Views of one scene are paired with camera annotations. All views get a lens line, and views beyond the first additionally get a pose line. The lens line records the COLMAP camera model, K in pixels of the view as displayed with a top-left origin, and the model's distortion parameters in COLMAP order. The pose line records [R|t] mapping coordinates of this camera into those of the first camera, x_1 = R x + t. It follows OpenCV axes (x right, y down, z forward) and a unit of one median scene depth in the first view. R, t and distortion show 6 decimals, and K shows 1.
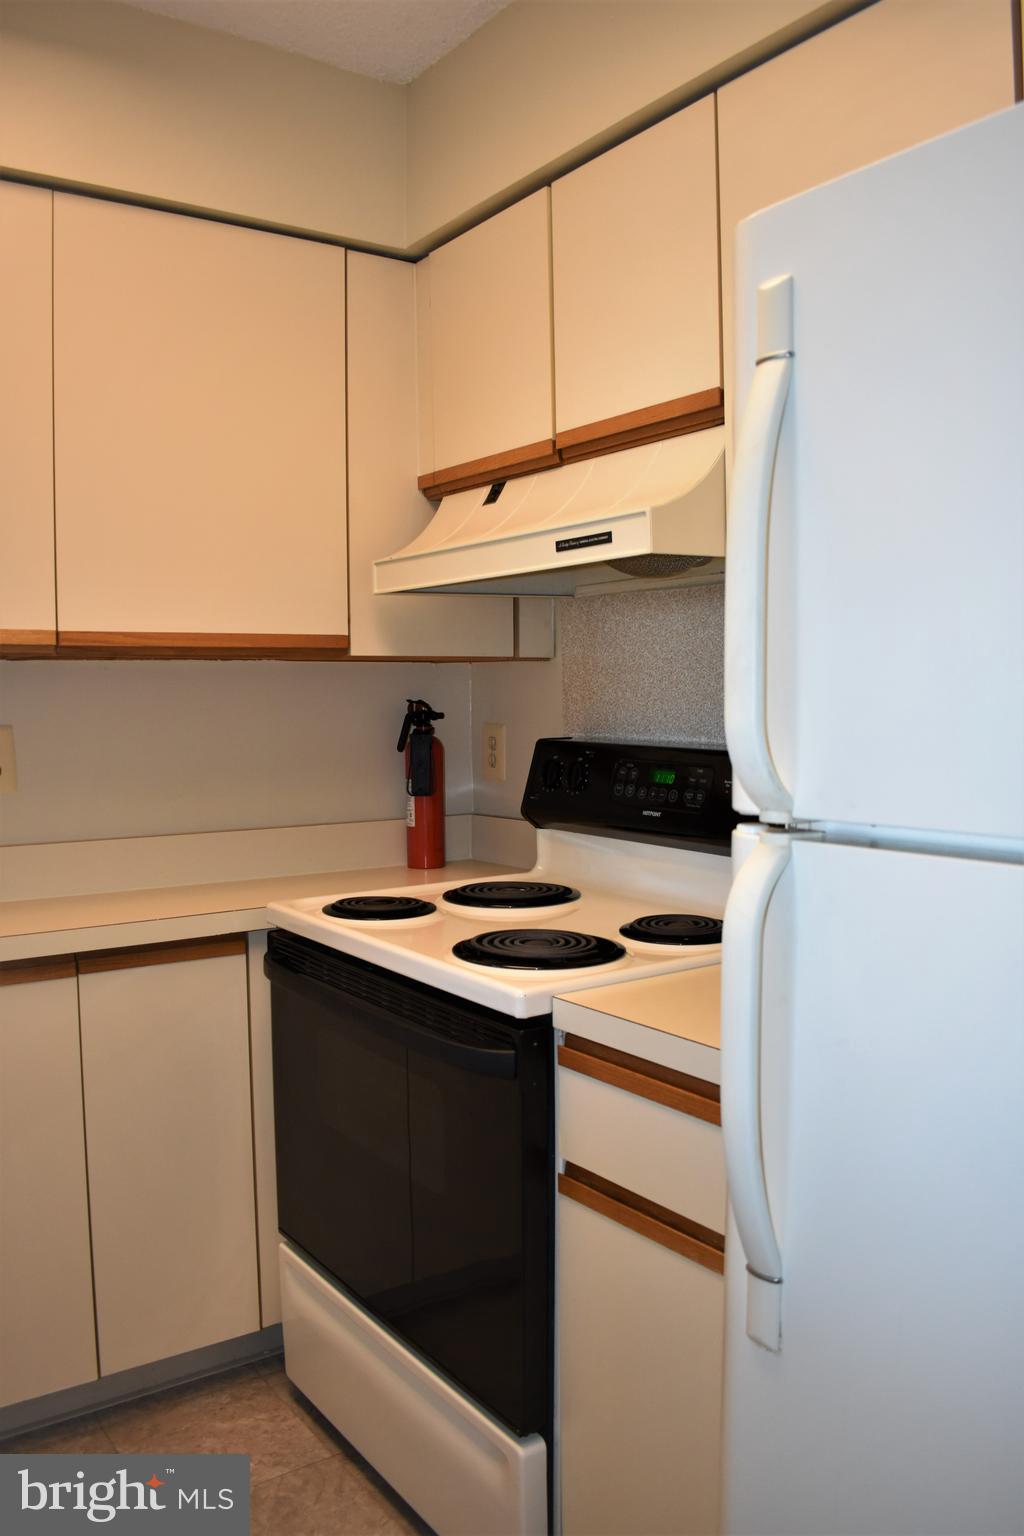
lens RADIAL K [[1231.5, 0, 507.6], [0, 1231.5, 767.3], [0, 0, 1]] dist [-0.101345, 0.034452]
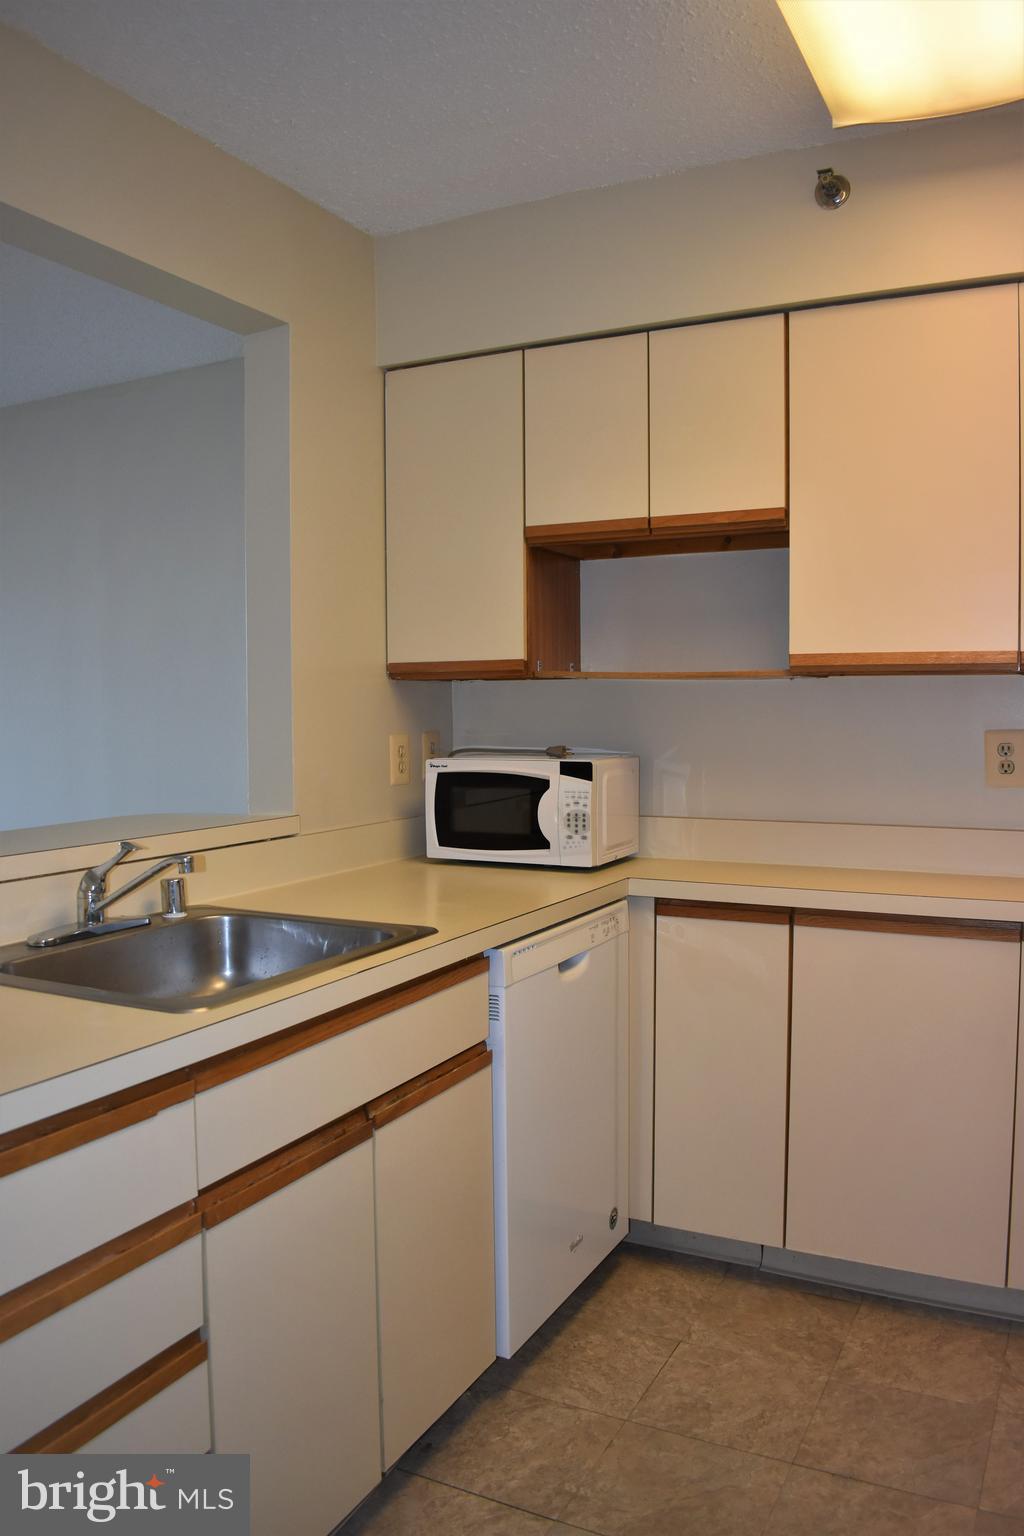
lens RADIAL K [[1231.5, 0, 502.6], [0, 1231.5, 777.2], [0, 0, 1]] dist [-0.101345, 0.034452]
pose [[0.461413, 0.057790, -0.885301, 0.426719], [-0.052614, 0.997902, 0.037718, -0.006303], [0.885624, 0.029176, 0.463486, 0.001778]]
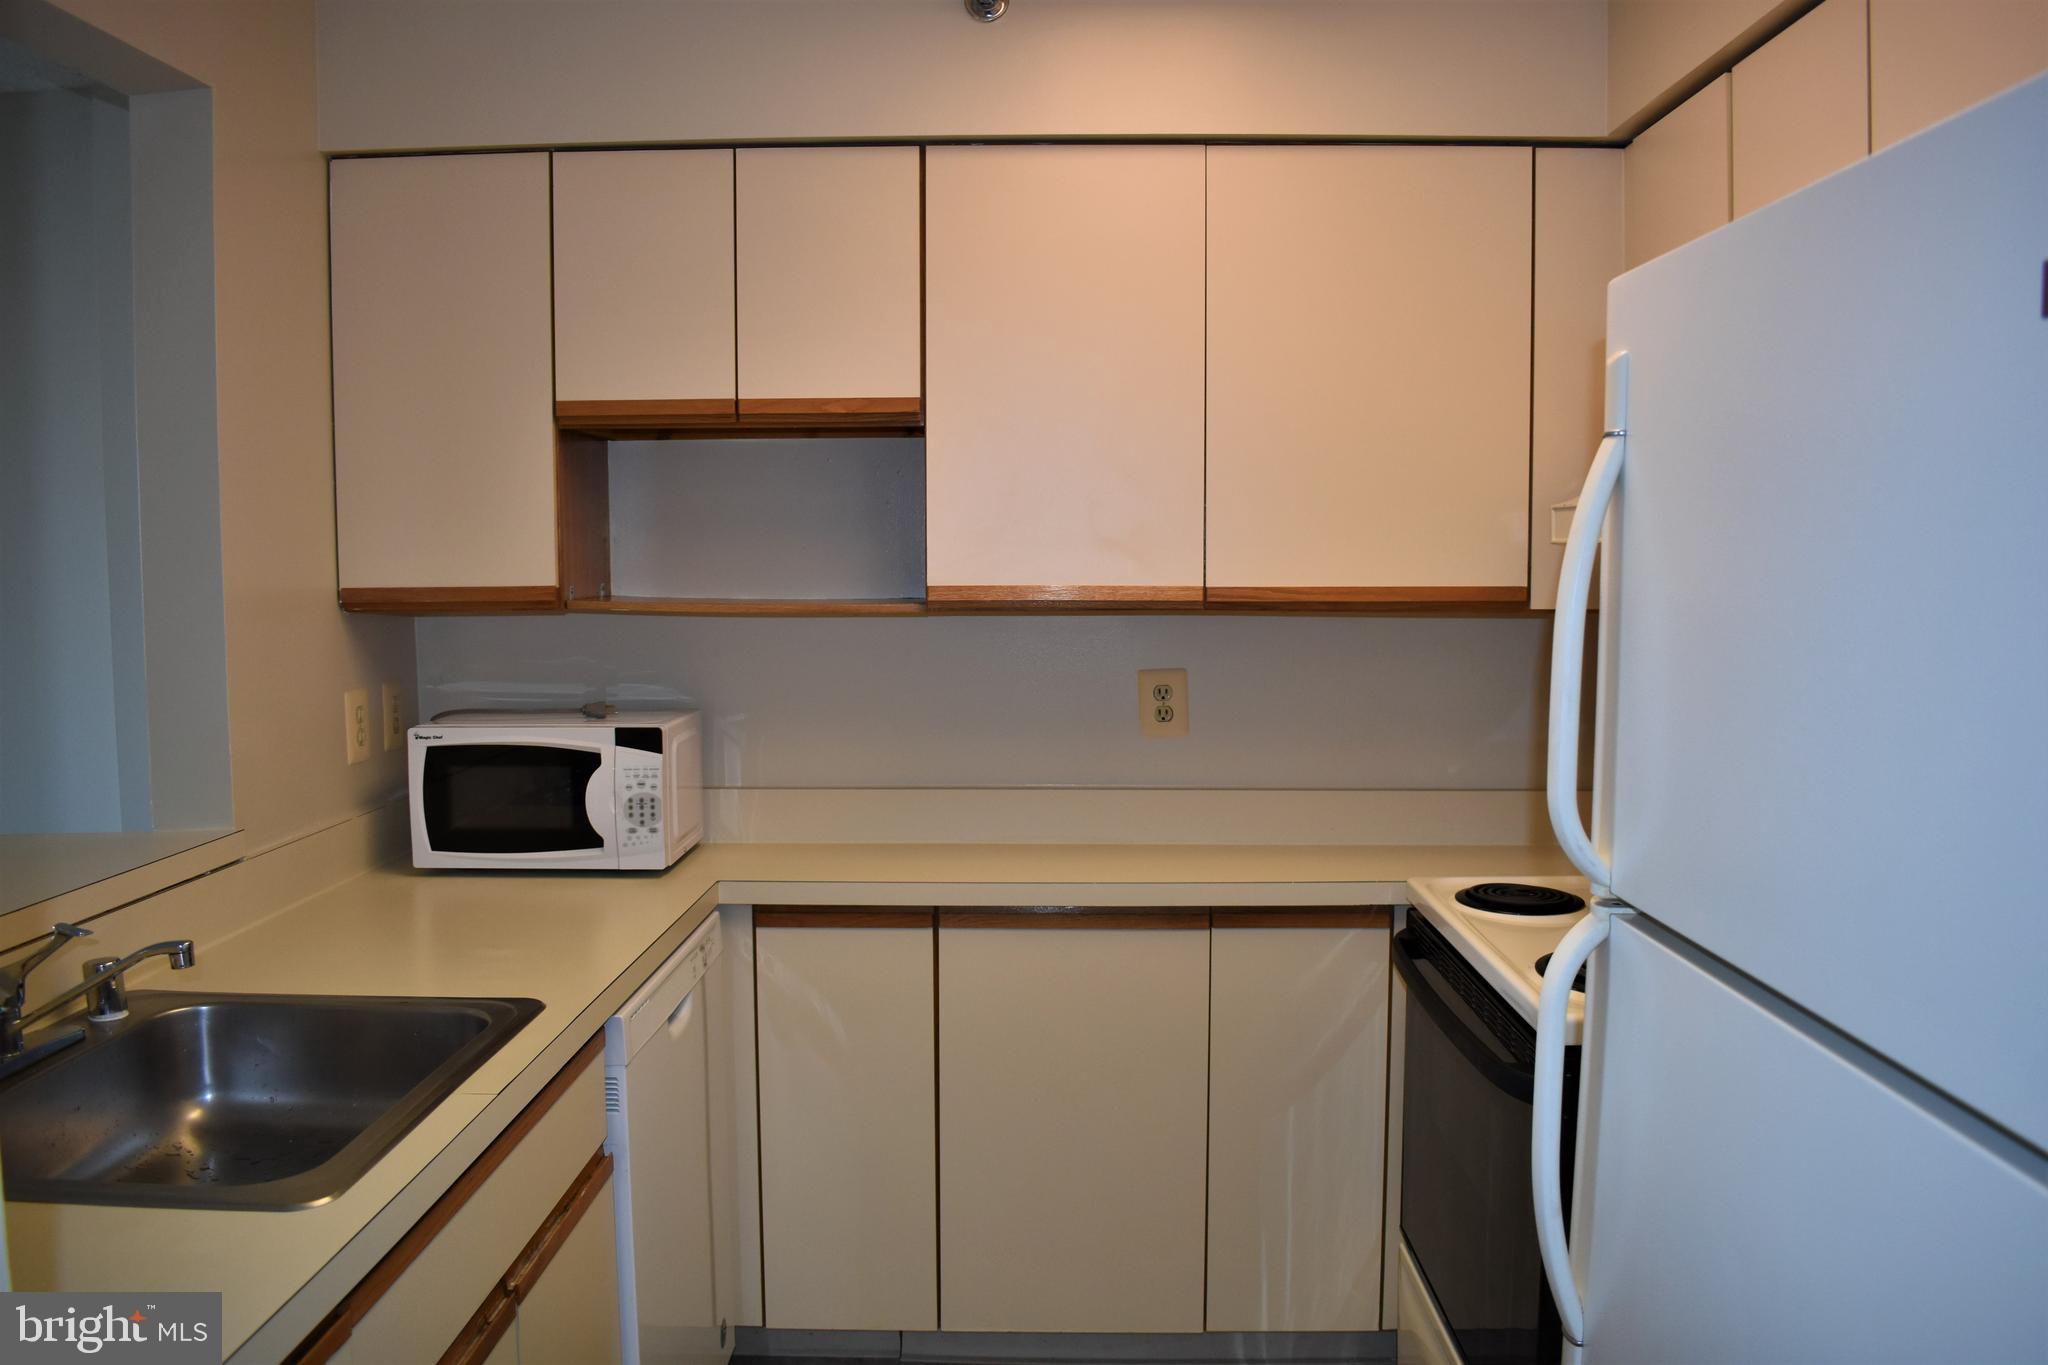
lens RADIAL K [[1641.9, 0, 1024.9], [0, 1641.9, 680.0], [0, 0, 1]] dist [-0.101345, 0.034452]
pose [[0.806473, 0.057172, -0.588500, 0.292684], [-0.041275, 0.998330, 0.040425, -0.078886], [0.589829, -0.008311, 0.807486, -0.173234]]
